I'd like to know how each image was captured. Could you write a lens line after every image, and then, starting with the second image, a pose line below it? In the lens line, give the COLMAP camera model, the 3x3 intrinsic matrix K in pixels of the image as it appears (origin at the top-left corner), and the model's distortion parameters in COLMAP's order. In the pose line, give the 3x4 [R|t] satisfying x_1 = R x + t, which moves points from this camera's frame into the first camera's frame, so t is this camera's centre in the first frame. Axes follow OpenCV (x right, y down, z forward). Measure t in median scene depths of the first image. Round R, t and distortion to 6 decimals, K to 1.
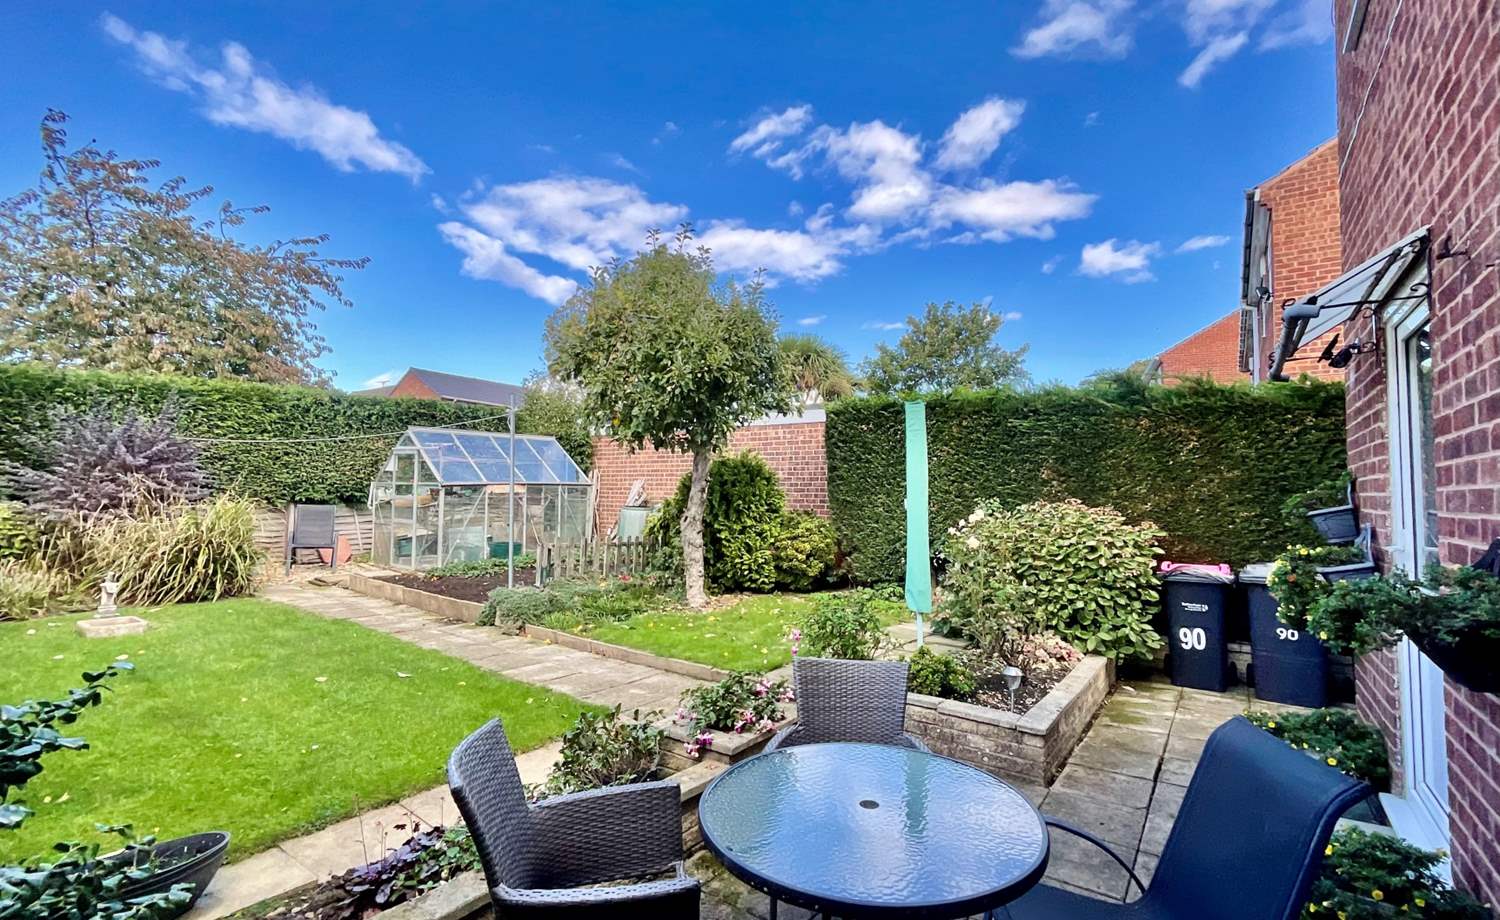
lens RADIAL K [[624.0, 0, 750.0], [0, 624.0, 460.0], [0, 0, 1]] dist [0.002540, -0.000191]
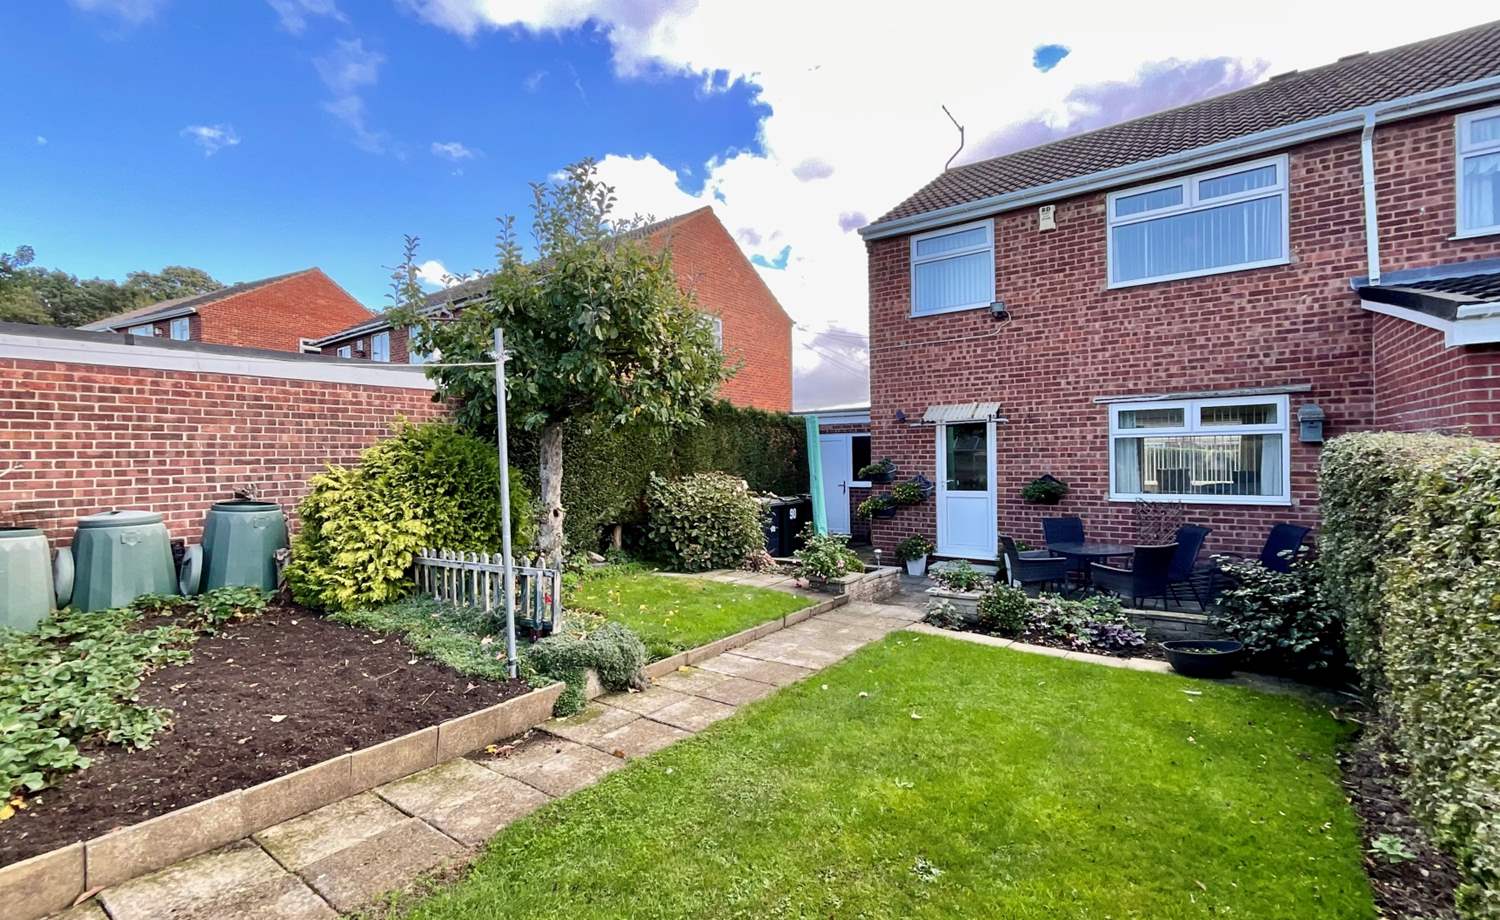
lens RADIAL K [[624.0, 0, 750.0], [0, 624.0, 460.0], [0, 0, 1]] dist [0.002540, -0.000191]
pose [[0.022379, -0.002620, 0.999746, -1.263152], [-0.027452, 0.999618, 0.003234, 0.029397], [-0.999373, -0.027517, 0.022298, 1.038687]]
